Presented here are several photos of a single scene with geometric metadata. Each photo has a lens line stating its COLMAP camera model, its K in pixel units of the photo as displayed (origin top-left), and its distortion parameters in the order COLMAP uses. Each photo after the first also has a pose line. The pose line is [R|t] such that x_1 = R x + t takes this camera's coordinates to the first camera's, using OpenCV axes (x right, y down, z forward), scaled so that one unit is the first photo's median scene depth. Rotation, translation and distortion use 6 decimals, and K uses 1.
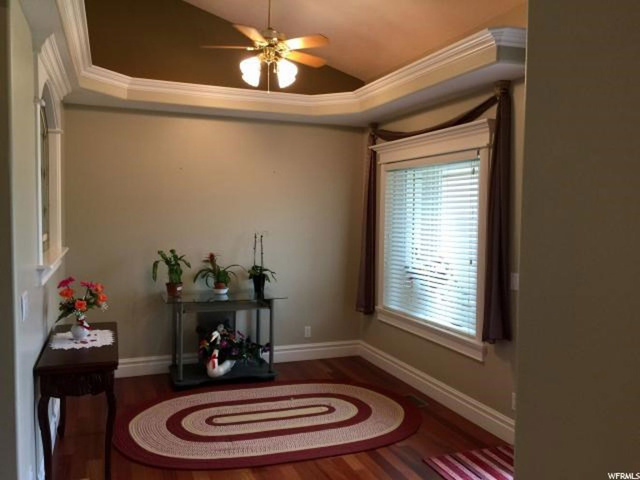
lens RADIAL K [[549.9, 0, 321.7], [0, 549.9, 236.9], [0, 0, 1]] dist [0.052797, 0.000493]
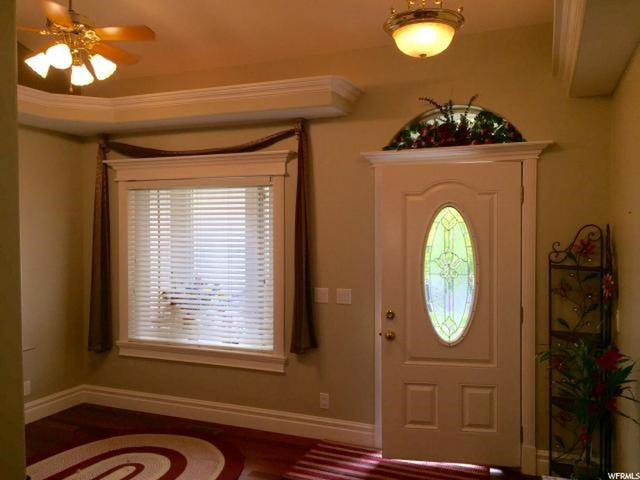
lens RADIAL K [[549.9, 0, 321.7], [0, 549.9, 236.9], [0, 0, 1]] dist [0.052797, 0.000493]
pose [[0.693283, -0.024708, 0.720242, -0.345181], [0.041736, 0.999111, -0.005899, -0.024324], [-0.719456, 0.034149, 0.693698, 0.153669]]
